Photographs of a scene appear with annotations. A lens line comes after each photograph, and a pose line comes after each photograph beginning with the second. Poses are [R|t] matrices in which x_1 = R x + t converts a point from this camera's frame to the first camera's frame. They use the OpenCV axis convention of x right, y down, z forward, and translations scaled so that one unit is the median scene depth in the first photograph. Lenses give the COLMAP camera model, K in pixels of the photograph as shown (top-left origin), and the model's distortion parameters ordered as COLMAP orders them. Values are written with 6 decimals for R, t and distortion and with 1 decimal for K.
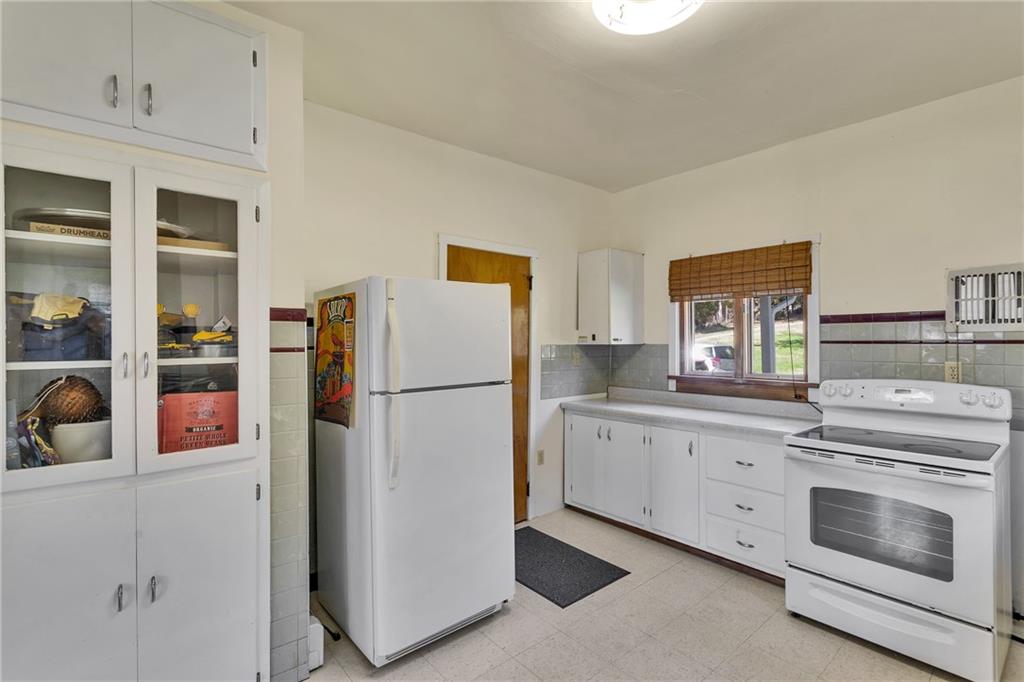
lens RADIAL K [[481.5, 0, 501.9], [0, 481.5, 342.6], [0, 0, 1]] dist [0.001234, 0.001428]
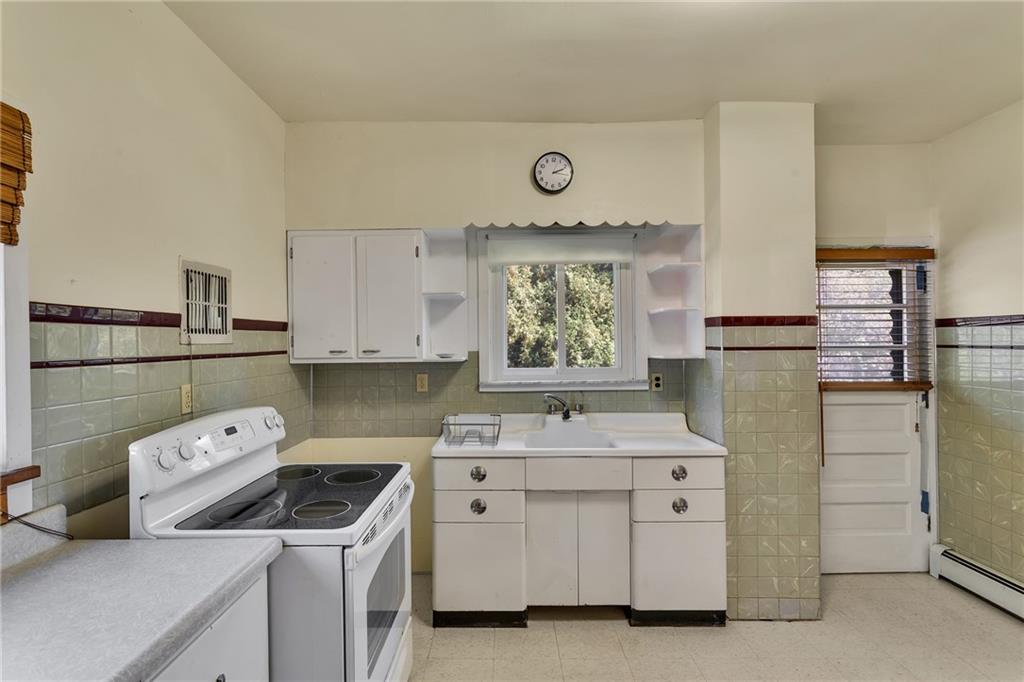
lens RADIAL K [[481.5, 0, 501.9], [0, 481.5, 342.6], [0, 0, 1]] dist [0.001234, 0.001428]
pose [[-0.756260, 0.009674, 0.654200, 0.087048], [0.015641, 0.999872, 0.003295, -0.018602], [-0.654084, 0.012724, -0.756315, 1.217700]]
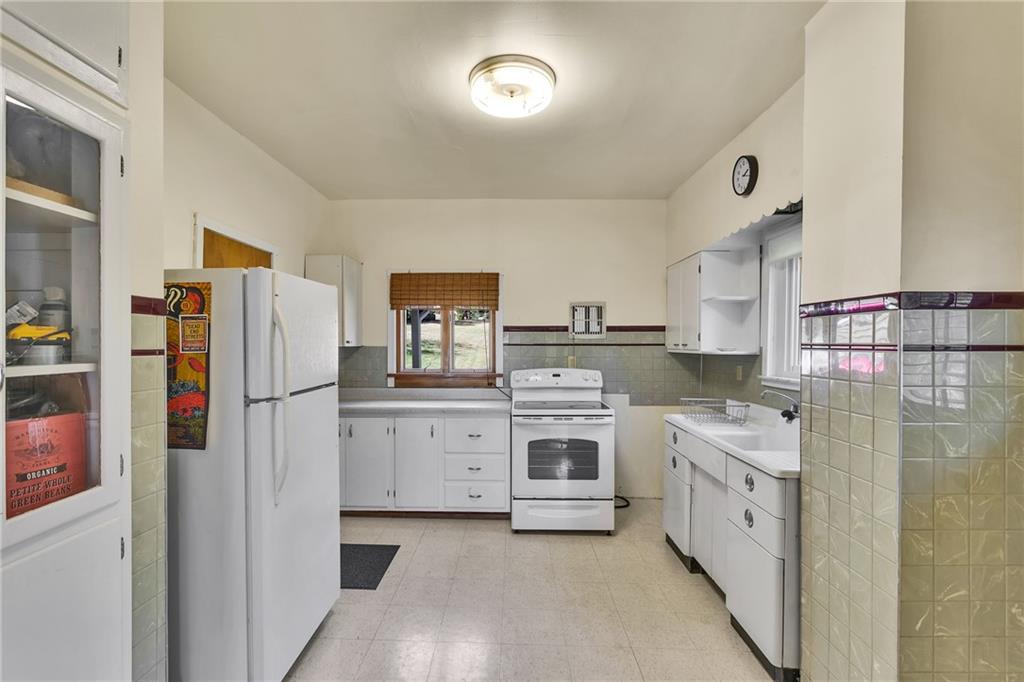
lens RADIAL K [[481.5, 0, 501.9], [0, 481.5, 342.6], [0, 0, 1]] dist [0.001234, 0.001428]
pose [[0.663489, 0.005897, 0.748163, -0.478364], [-0.001160, 0.999976, -0.006853, 0.003210], [-0.748185, 0.003679, 0.663480, 0.063887]]
